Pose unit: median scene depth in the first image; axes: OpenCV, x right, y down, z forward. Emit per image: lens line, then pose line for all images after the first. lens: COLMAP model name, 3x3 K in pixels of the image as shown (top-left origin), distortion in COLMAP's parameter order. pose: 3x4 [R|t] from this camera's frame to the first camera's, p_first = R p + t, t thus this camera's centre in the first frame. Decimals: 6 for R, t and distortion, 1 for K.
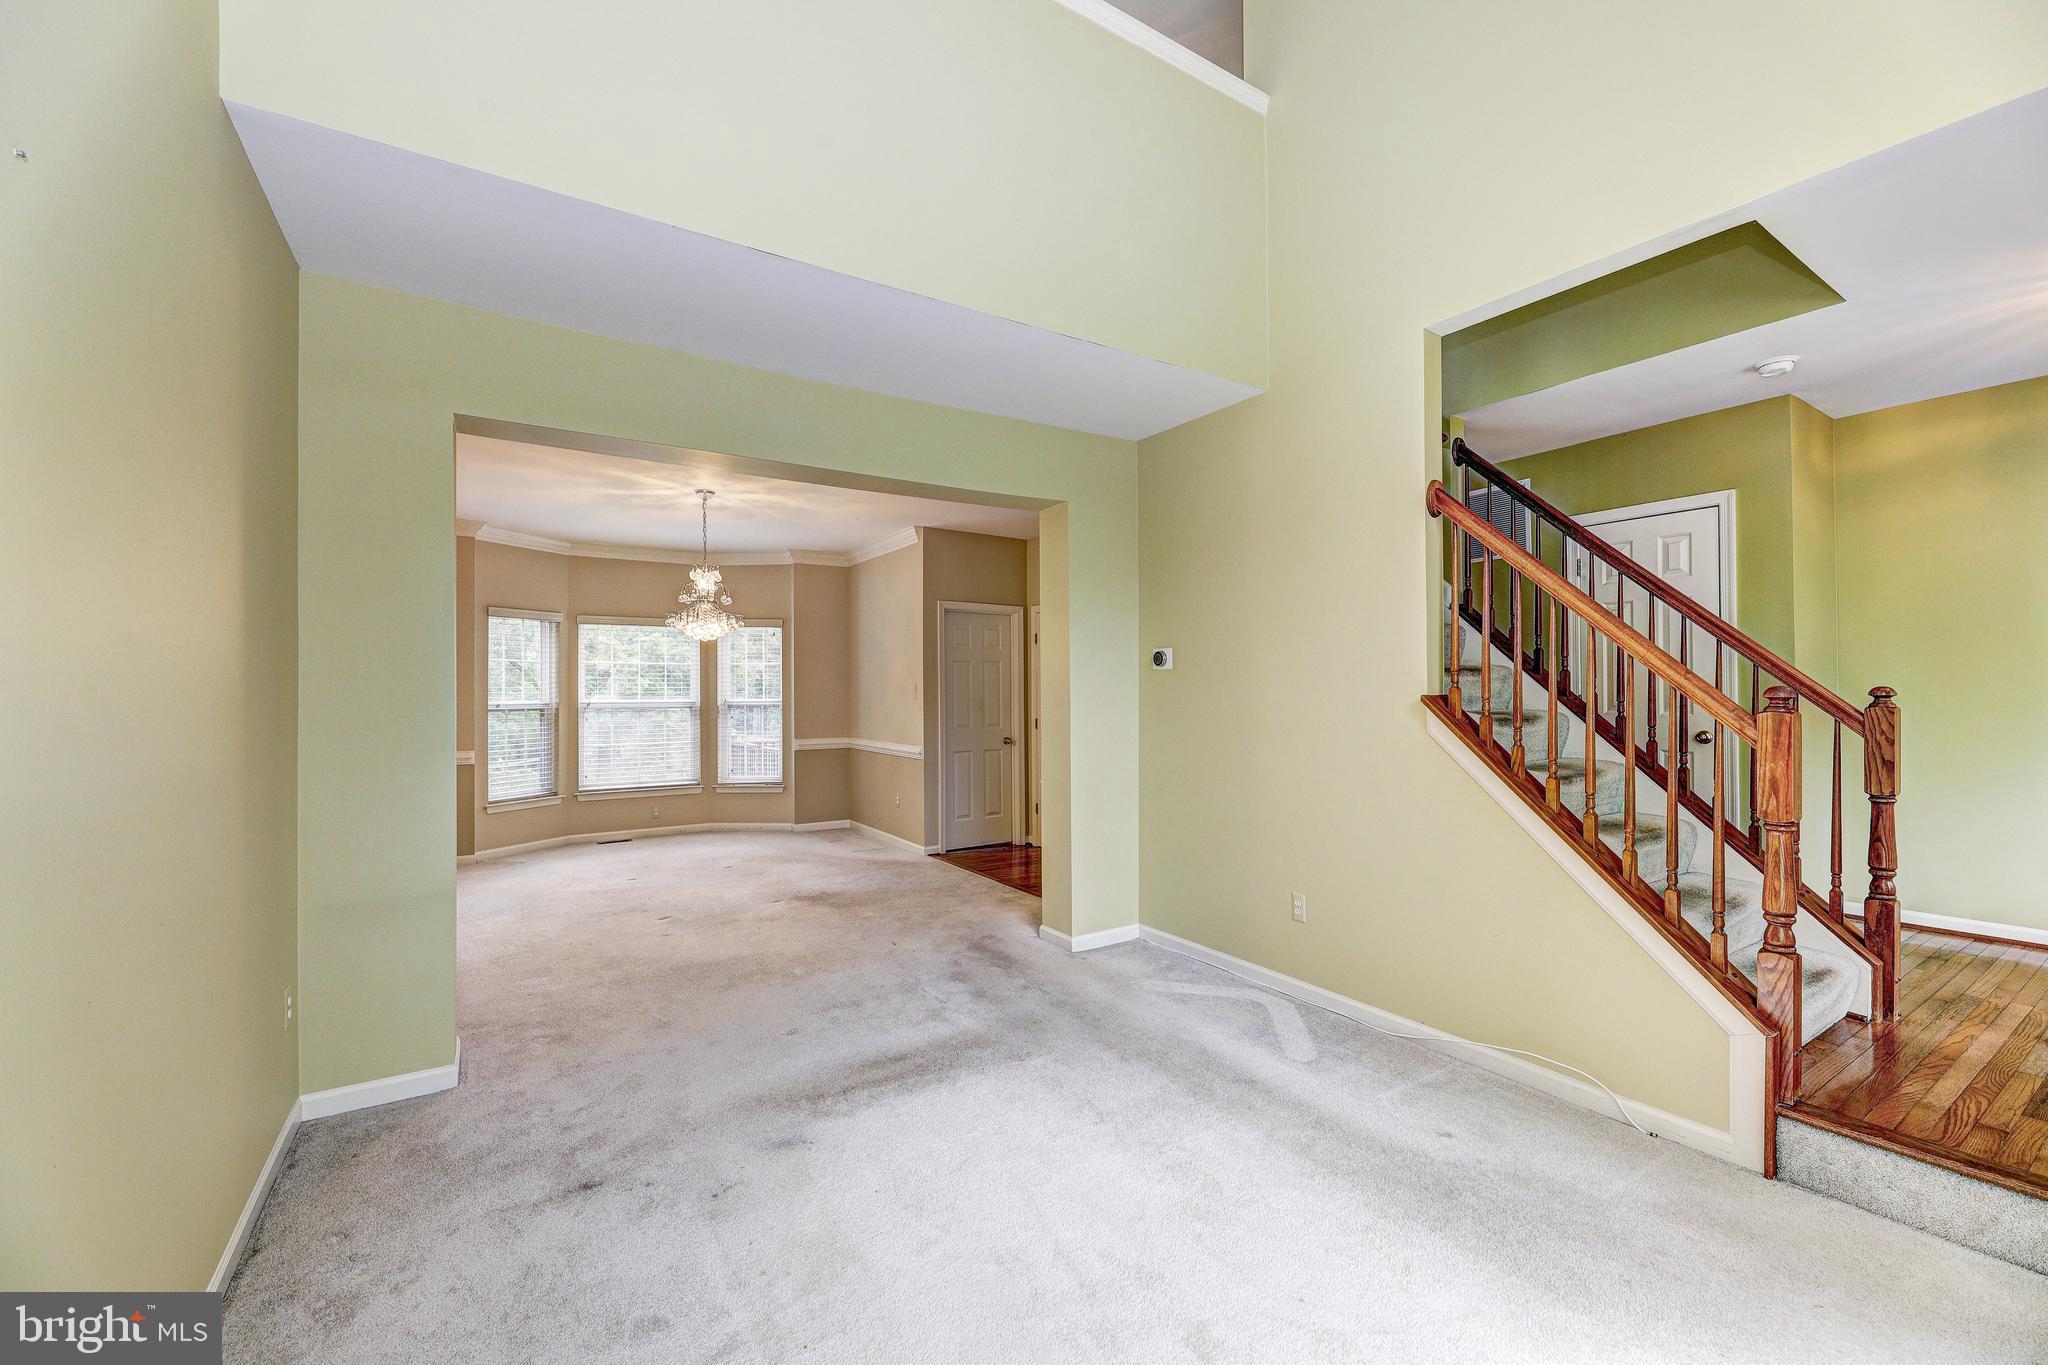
lens RADIAL K [[829.9, 0, 1025.4], [0, 829.9, 687.5], [0, 0, 1]] dist [0.000438, 0.000036]
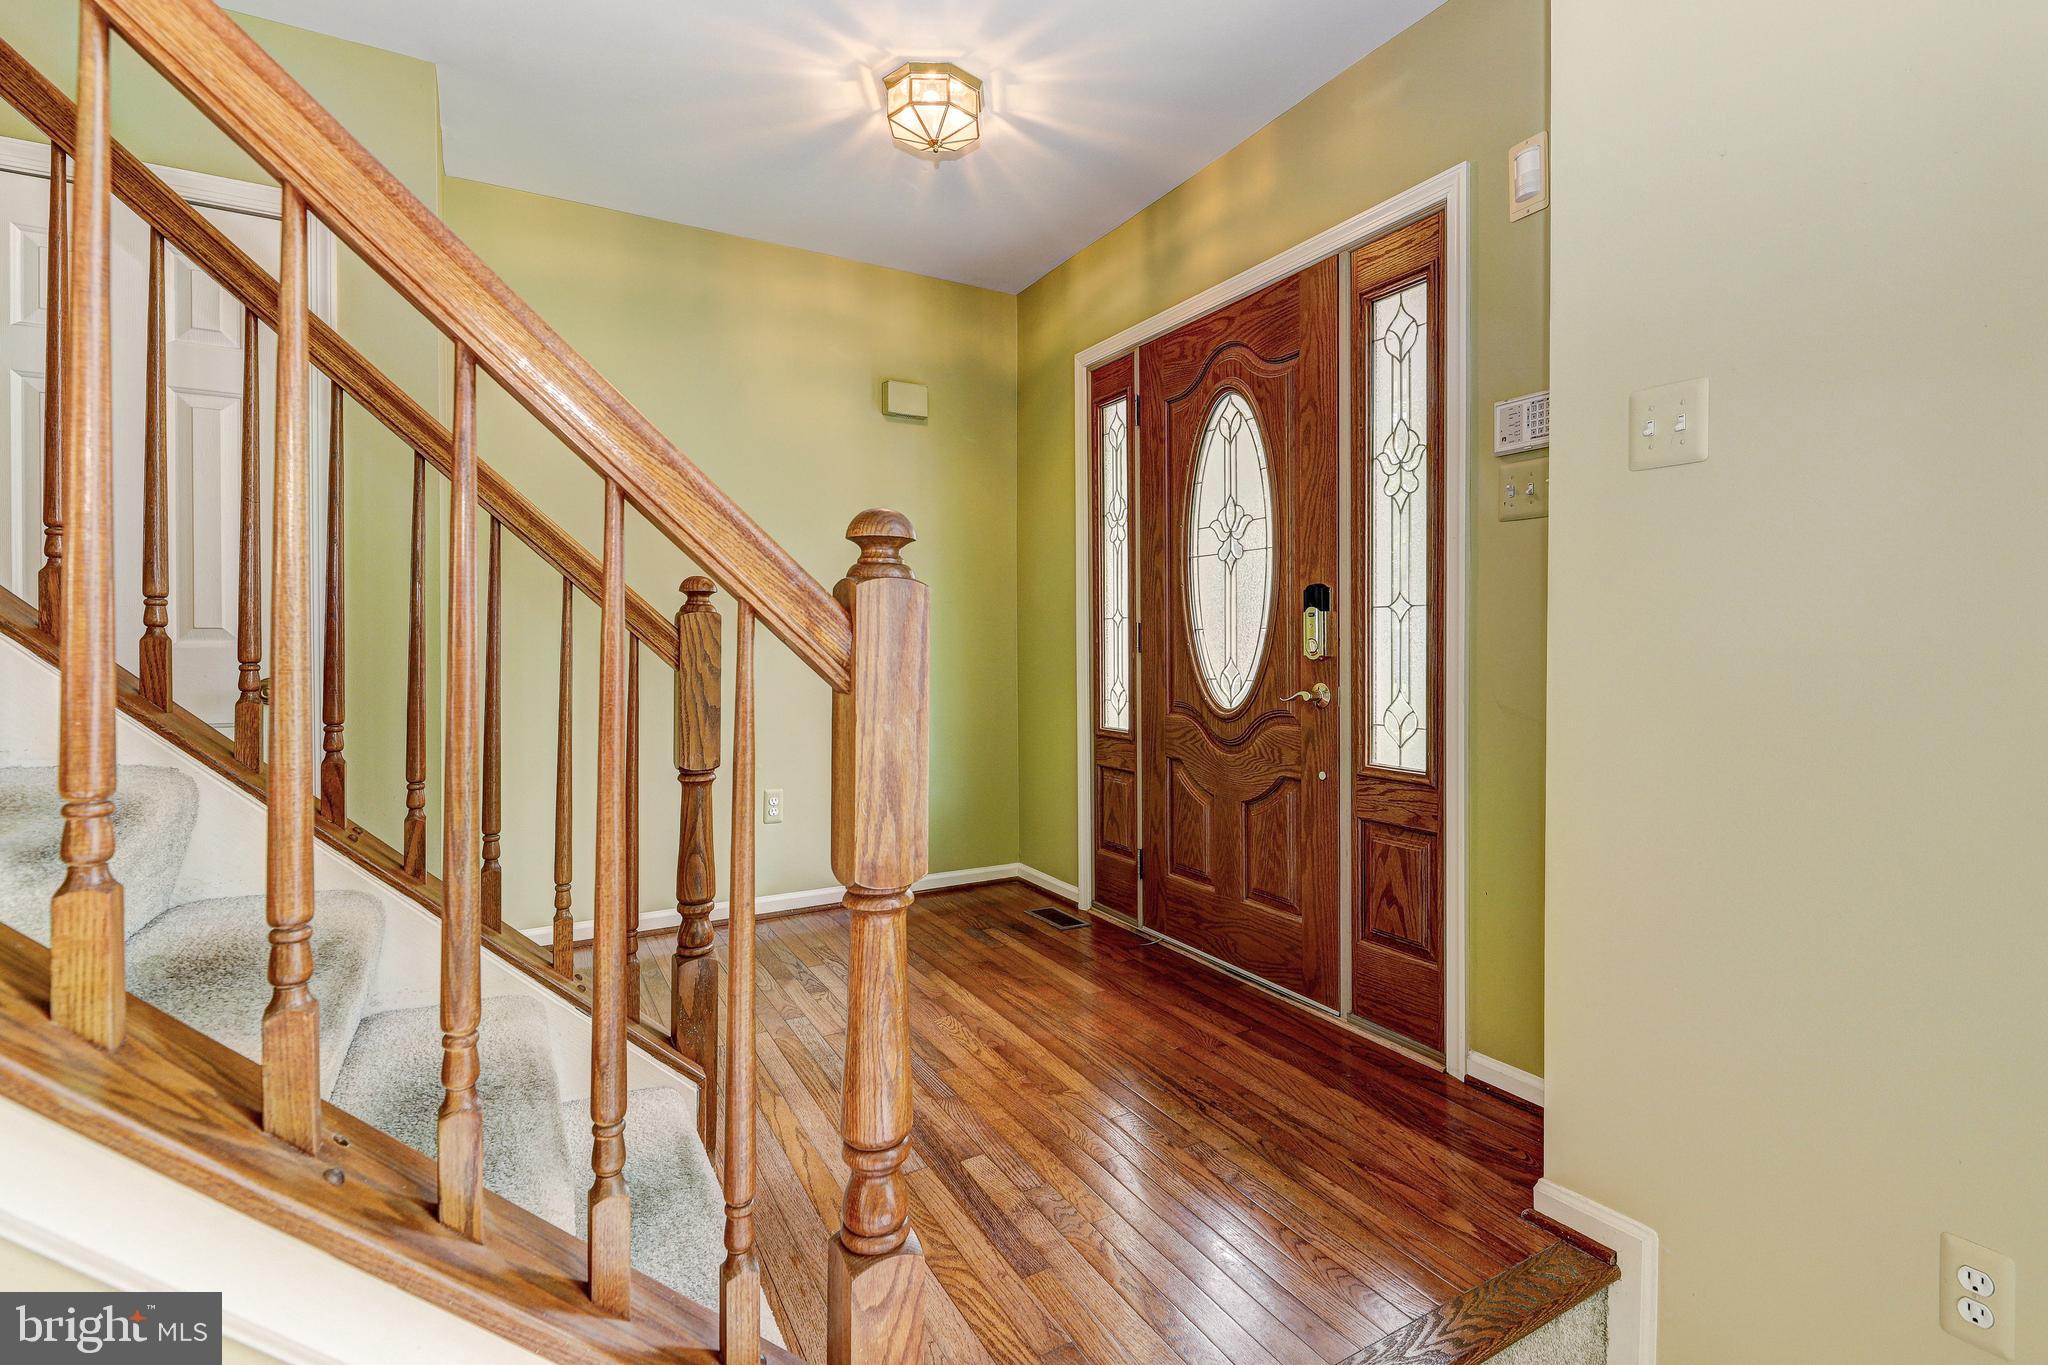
lens RADIAL K [[950.1, 0, 1048.5], [0, 950.1, 651.1], [0, 0, 1]] dist [0.002671, 0.000318]
pose [[0.042996, -0.000629, 0.999075, 0.321039], [-0.004129, 0.999991, 0.000807, 0.038723], [-0.999067, -0.004160, 0.042993, 0.590793]]
